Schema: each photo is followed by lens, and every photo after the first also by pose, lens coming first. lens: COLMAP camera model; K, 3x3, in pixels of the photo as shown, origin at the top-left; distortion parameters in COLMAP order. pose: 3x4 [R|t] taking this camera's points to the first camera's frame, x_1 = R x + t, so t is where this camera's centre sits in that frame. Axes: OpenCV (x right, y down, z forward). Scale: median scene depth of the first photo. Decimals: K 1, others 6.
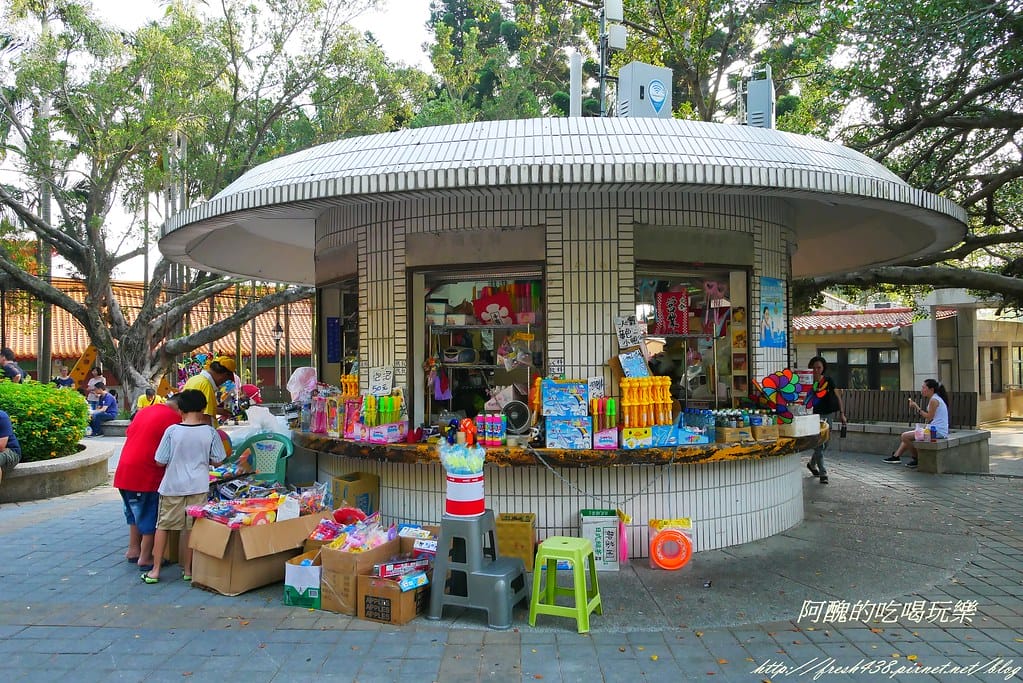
lens RADIAL K [[553.9, 0, 522.4], [0, 553.9, 338.4], [0, 0, 1]] dist [0.002450, -0.000271]
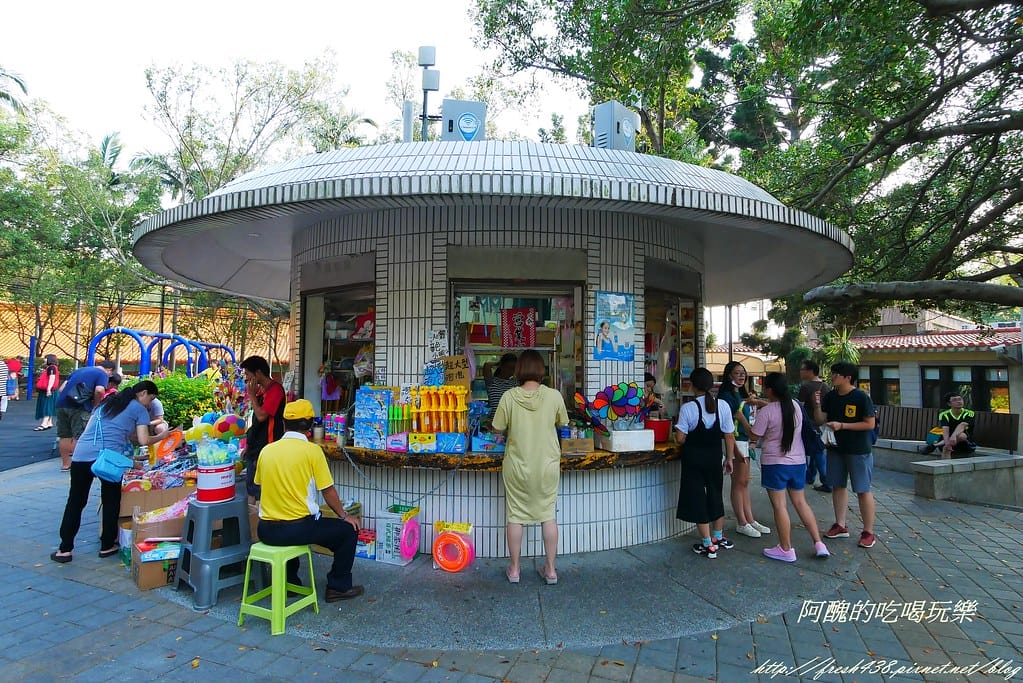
lens RADIAL K [[428.3, 0, 510.6], [0, 428.3, 340.6], [0, 0, 1]] dist [0.001089, -0.000112]
pose [[0.963985, 0.001687, -0.265951, 0.547968], [-0.009266, 0.999586, -0.027246, 0.003065], [0.265794, 0.028729, 0.963602, 0.223531]]
